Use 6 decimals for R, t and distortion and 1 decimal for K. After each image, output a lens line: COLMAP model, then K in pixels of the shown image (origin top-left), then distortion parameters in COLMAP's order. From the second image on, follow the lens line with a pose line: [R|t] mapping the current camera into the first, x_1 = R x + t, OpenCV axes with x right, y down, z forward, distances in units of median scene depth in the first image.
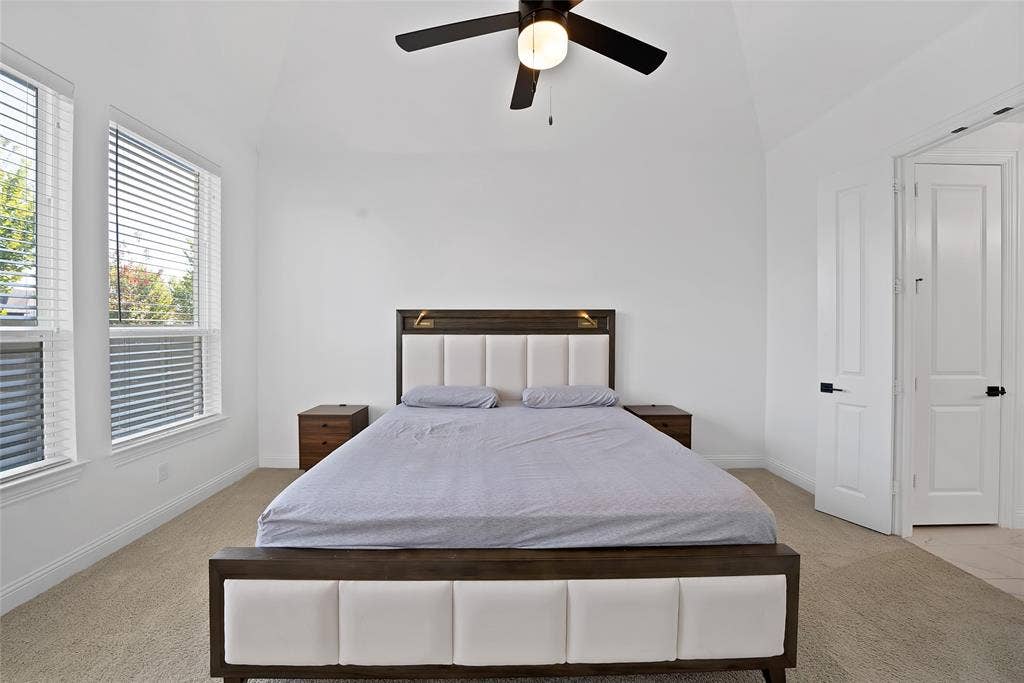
lens RADIAL K [[369.1, 0, 511.0], [0, 369.1, 335.0], [0, 0, 1]] dist [-0.023502, 0.000667]
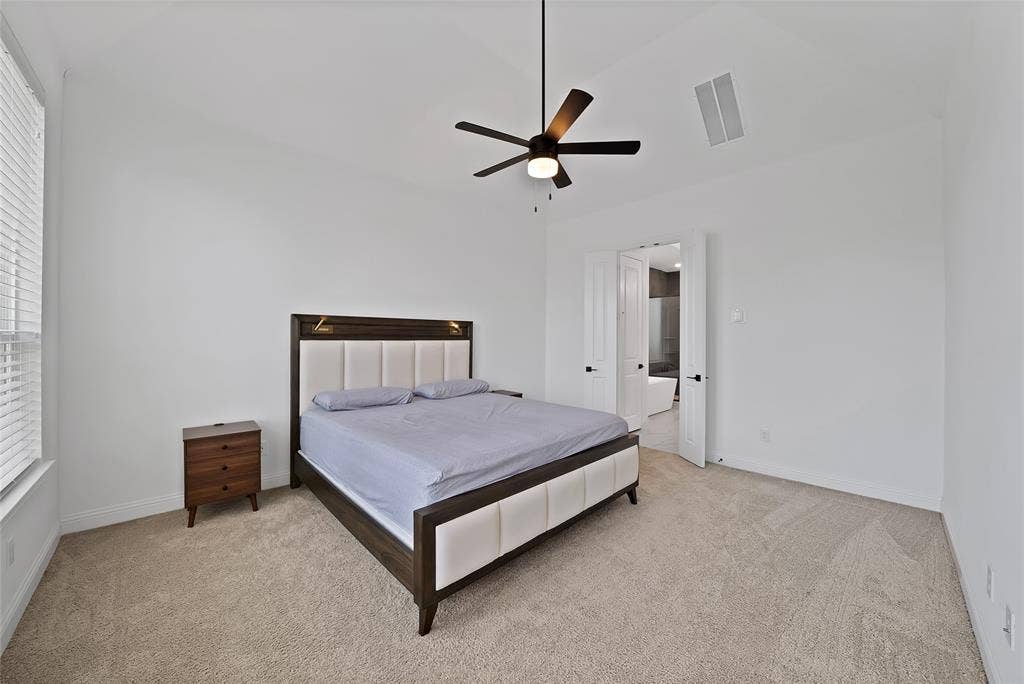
lens RADIAL K [[369.1, 0, 503.6], [0, 369.1, 338.9], [0, 0, 1]] dist [-0.023502, 0.000667]
pose [[0.737047, 0.000517, 0.675841, -0.548193], [0.002623, 0.999990, -0.003625, -0.000354], [-0.675837, 0.004444, 0.737038, -0.057427]]
